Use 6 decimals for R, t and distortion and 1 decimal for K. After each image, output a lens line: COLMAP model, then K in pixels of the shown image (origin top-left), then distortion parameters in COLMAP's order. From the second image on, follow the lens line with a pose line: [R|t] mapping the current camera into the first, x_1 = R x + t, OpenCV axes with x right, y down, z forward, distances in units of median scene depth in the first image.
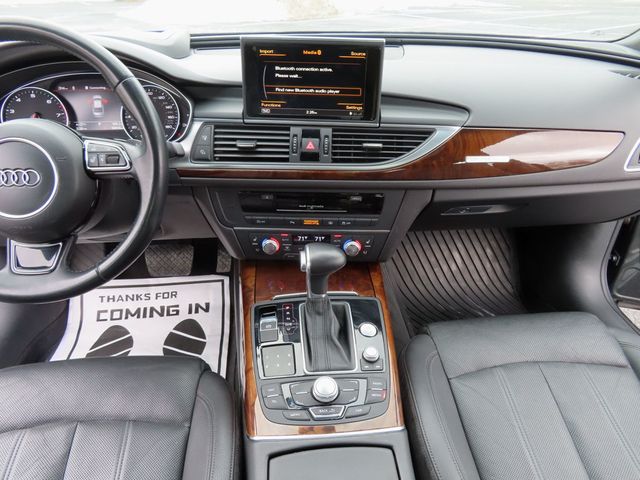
lens RADIAL K [[457.2, 0, 320.9], [0, 457.2, 241.2], [0, 0, 1]] dist [-0.012054, 0.010661]
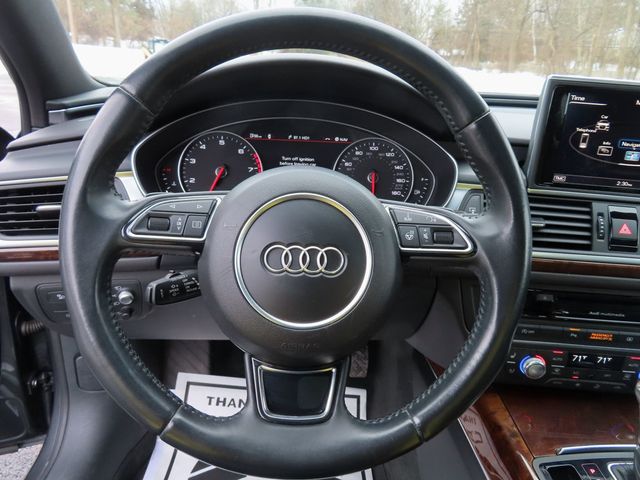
lens RADIAL K [[457.2, 0, 319.4], [0, 457.2, 241.6], [0, 0, 1]] dist [-0.012054, 0.010661]
pose [[0.998489, 0.054685, -0.005335, -0.463518], [-0.054815, 0.984776, -0.164956, -0.046416], [-0.003767, 0.165000, 0.986286, 0.295391]]
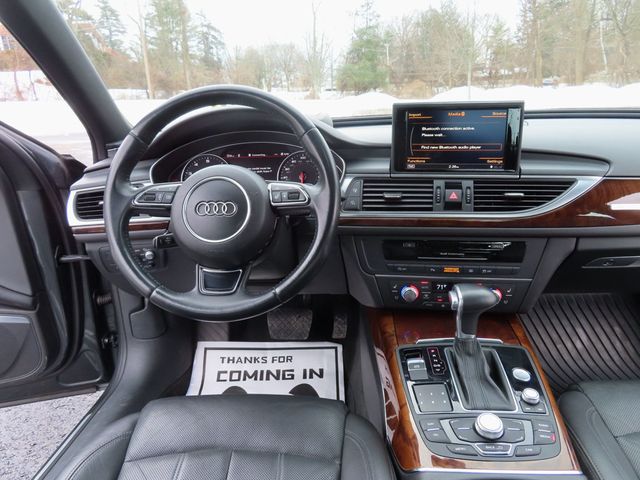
lens RADIAL K [[457.2, 0, 320.2], [0, 457.2, 241.5], [0, 0, 1]] dist [-0.012054, 0.010661]
pose [[0.988175, 0.003509, -0.153291, -0.159376], [-0.038127, 0.973960, -0.223493, 0.140728], [0.148515, 0.226694, 0.962576, -0.055789]]
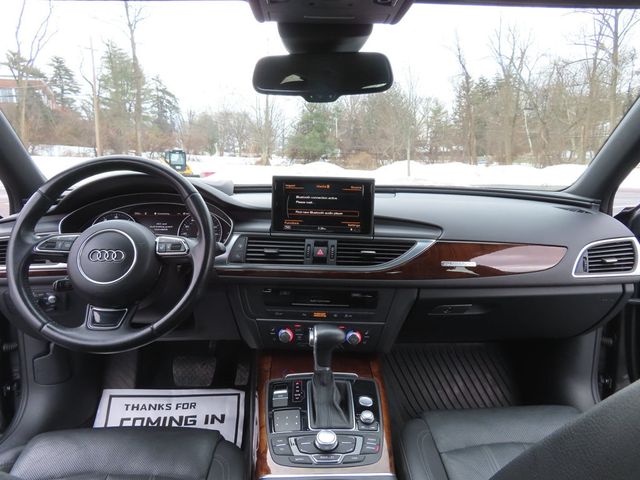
lens RADIAL K [[457.2, 0, 320.8], [0, 457.2, 241.7], [0, 0, 1]] dist [-0.012054, 0.010661]
pose [[0.999058, 0.011835, -0.041750, 0.031012], [-0.026088, 0.932624, -0.359906, 0.219874], [0.034678, 0.360656, 0.932054, -0.213397]]
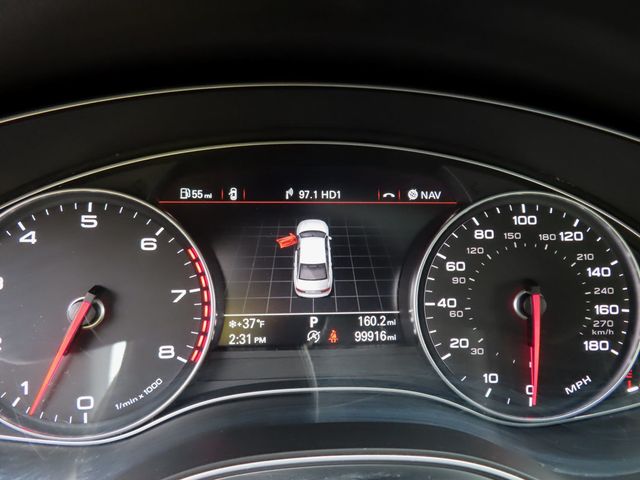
lens RADIAL K [[457.2, 0, 319.5], [0, 457.2, 242.3], [0, 0, 1]] dist [-0.012054, 0.010661]
pose [[0.999751, 0.019868, 0.010176, -0.510826], [-0.017353, 0.978483, -0.205597, -0.260020], [-0.014042, 0.205369, 0.978584, 0.760560]]
